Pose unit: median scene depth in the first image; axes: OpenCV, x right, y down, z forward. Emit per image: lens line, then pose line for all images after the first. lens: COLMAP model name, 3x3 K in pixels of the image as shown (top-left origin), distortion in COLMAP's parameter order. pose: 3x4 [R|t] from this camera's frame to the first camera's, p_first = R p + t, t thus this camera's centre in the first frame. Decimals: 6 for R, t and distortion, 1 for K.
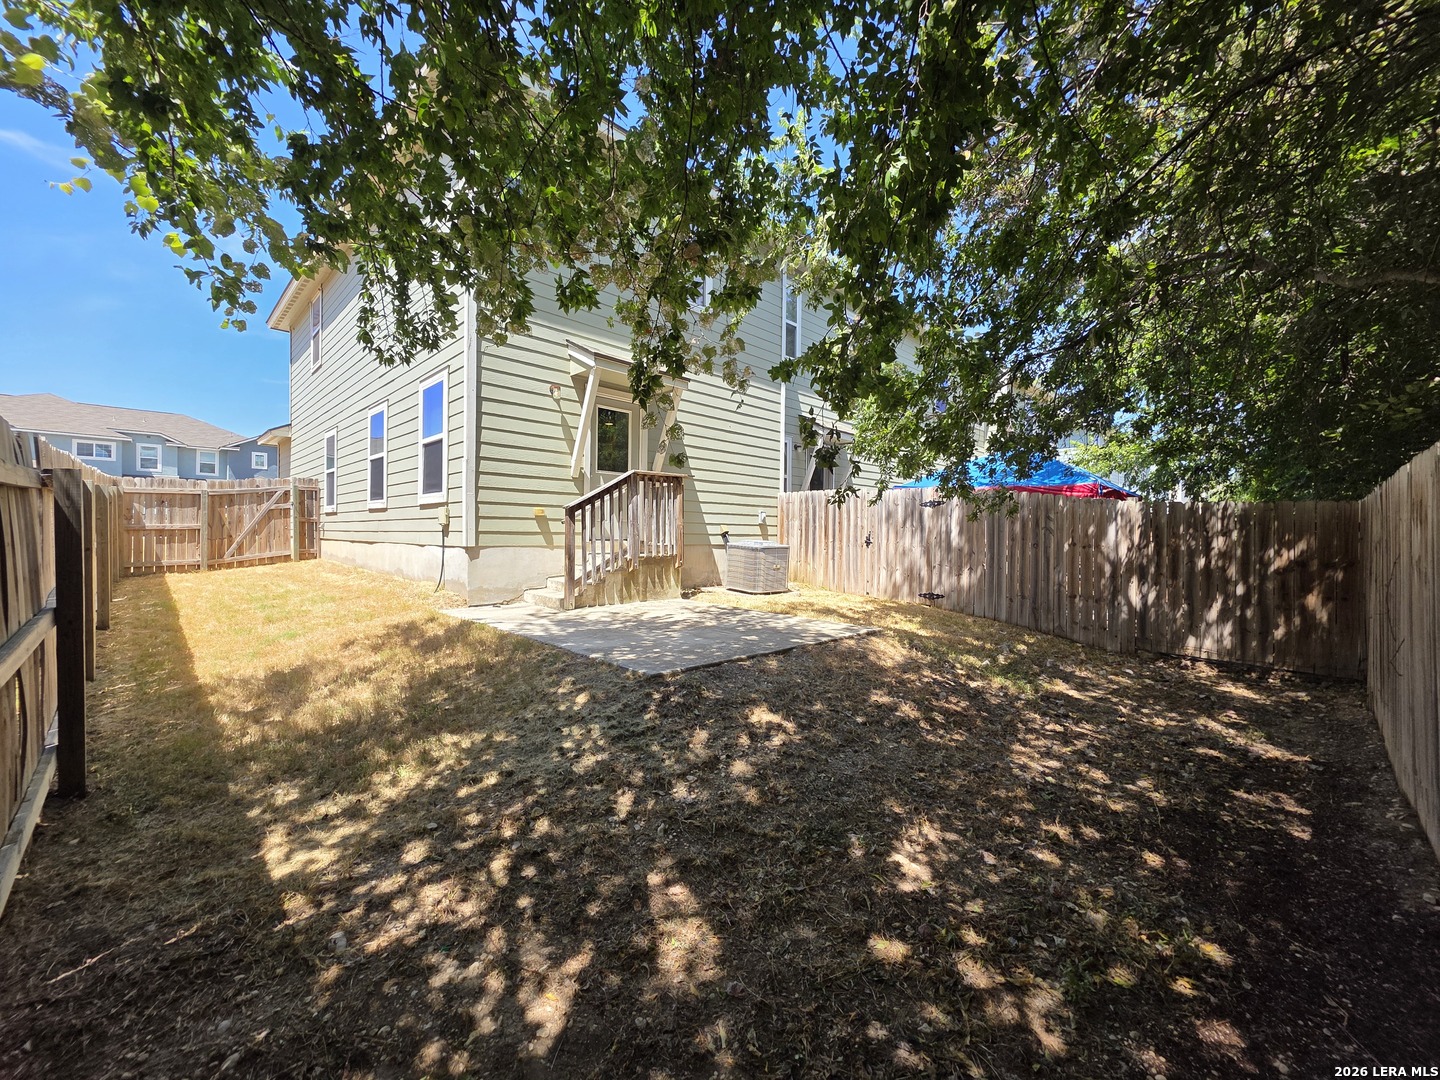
lens RADIAL K [[576.1, 0, 723.4], [0, 576.1, 540.7], [0, 0, 1]] dist [0.002596, -0.000115]
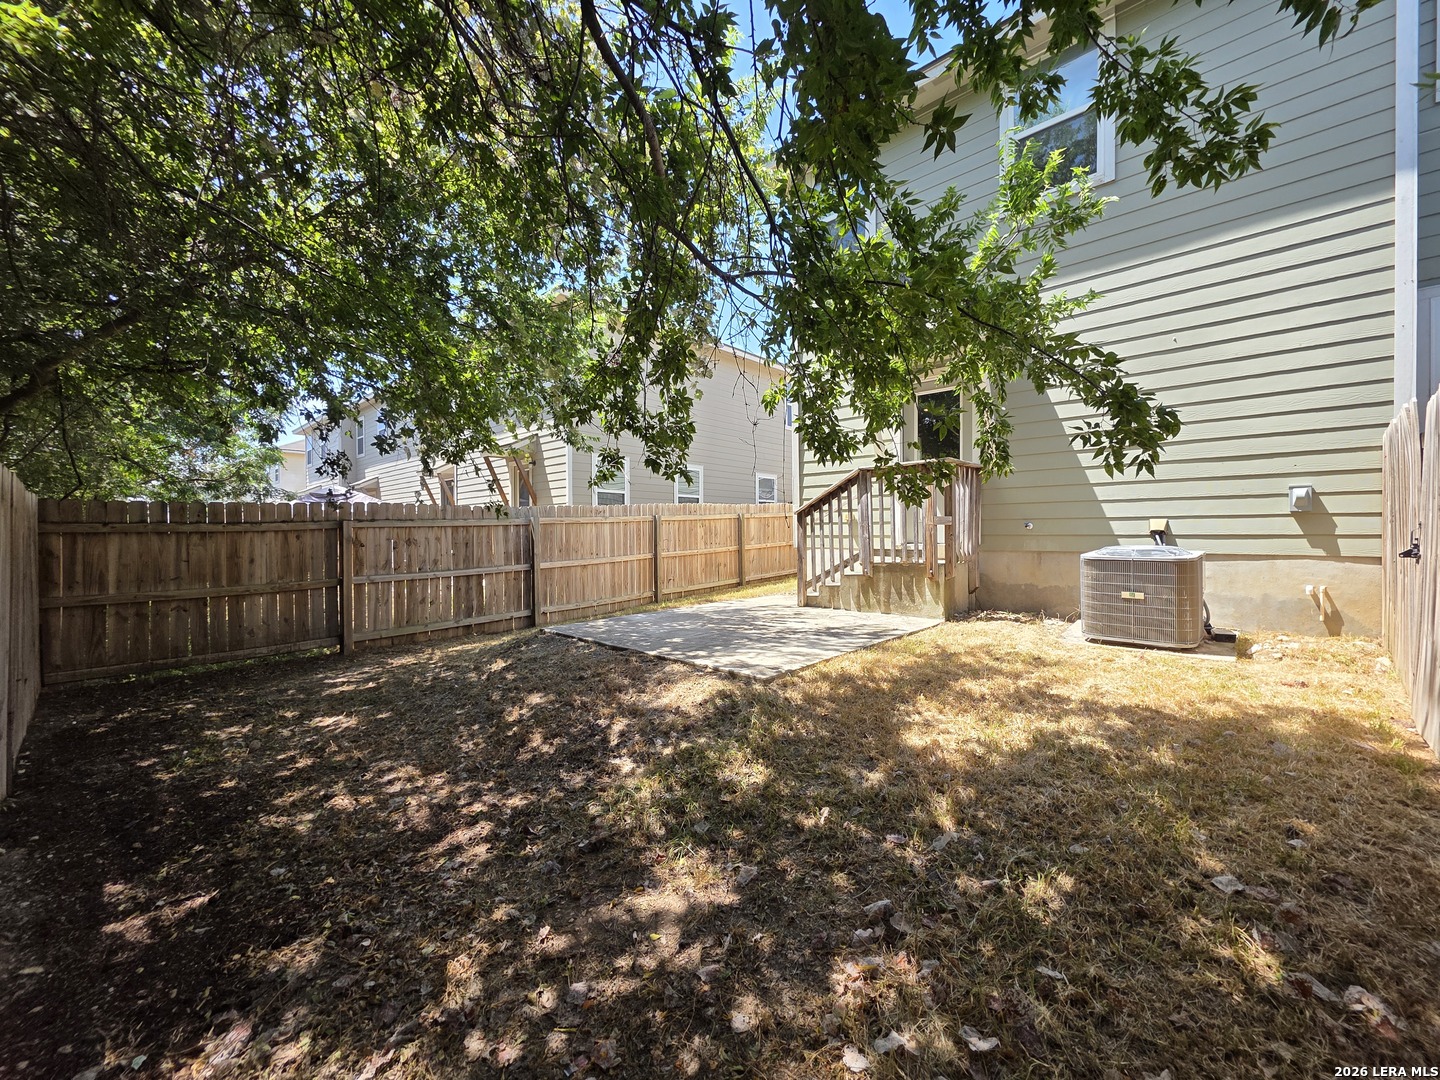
lens RADIAL K [[576.1, 0, 723.4], [0, 576.1, 539.3], [0, 0, 1]] dist [0.002596, -0.000115]
pose [[0.035560, -0.004039, -0.999359, 0.944675], [-0.004205, 0.999982, -0.004191, -0.003740], [0.999359, 0.004352, 0.035542, 0.933550]]
